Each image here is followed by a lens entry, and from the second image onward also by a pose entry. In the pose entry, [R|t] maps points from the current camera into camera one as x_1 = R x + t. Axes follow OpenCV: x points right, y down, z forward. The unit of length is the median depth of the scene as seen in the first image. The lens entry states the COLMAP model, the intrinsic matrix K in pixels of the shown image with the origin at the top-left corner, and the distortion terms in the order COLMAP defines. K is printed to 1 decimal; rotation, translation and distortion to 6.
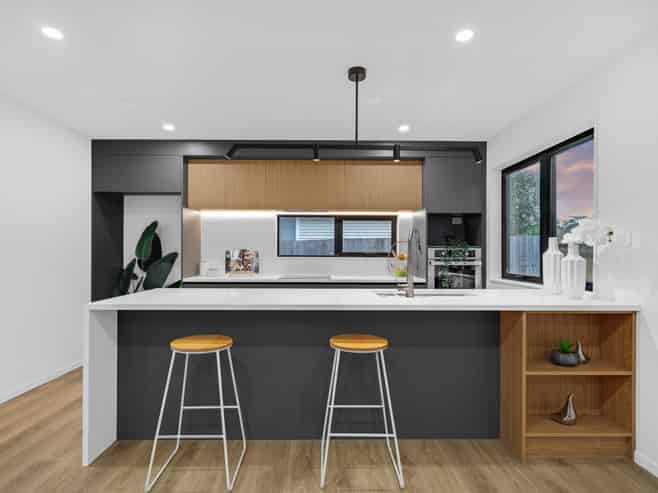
lens RADIAL K [[373.0, 0, 329.0], [0, 373.0, 246.5], [0, 0, 1]] dist [-0.001476, -0.000435]
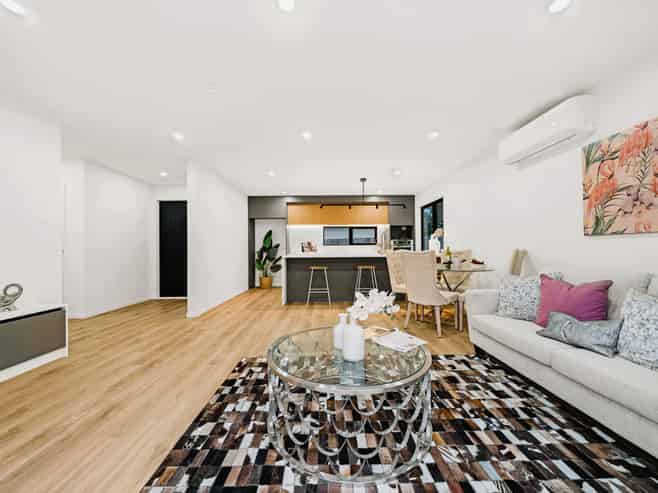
lens RADIAL K [[267.7, 0, 317.9], [0, 267.7, 244.9], [0, 0, 1]] dist [-0.001674, -0.000345]
pose [[0.999276, -0.008947, -0.036968, -0.128838], [0.008699, 0.999939, -0.006842, 0.038913], [0.037027, 0.006515, 0.999293, -0.690332]]
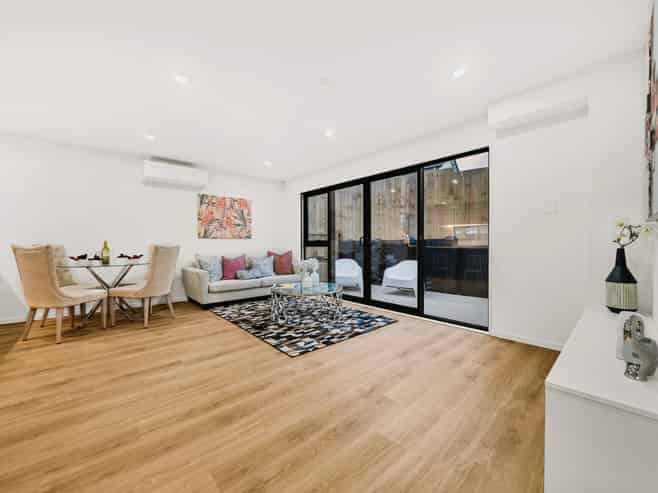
lens RADIAL K [[254.7, 0, 329.0], [0, 254.7, 246.5], [0, 0, 1]] dist [-0.000493, -0.000052]
pose [[-0.663766, -0.009702, 0.747877, -0.798746], [-0.011316, 0.999932, 0.002929, 0.048312], [-0.747855, -0.006519, -0.663831, 0.237125]]
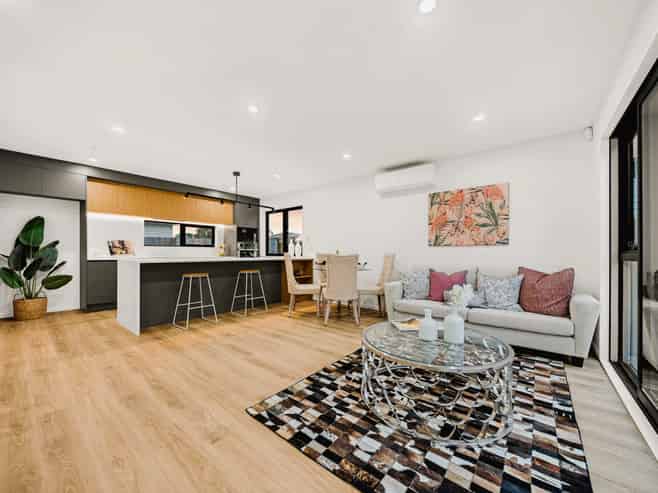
lens RADIAL K [[266.6, 0, 336.3], [0, 266.6, 251.4], [0, 0, 1]] dist [-0.003024, -0.000399]
pose [[0.635352, 0.003789, 0.772213, -0.562010], [-0.012560, 0.999906, 0.005428, 0.039666], [-0.772120, -0.013148, 0.635340, -0.450522]]
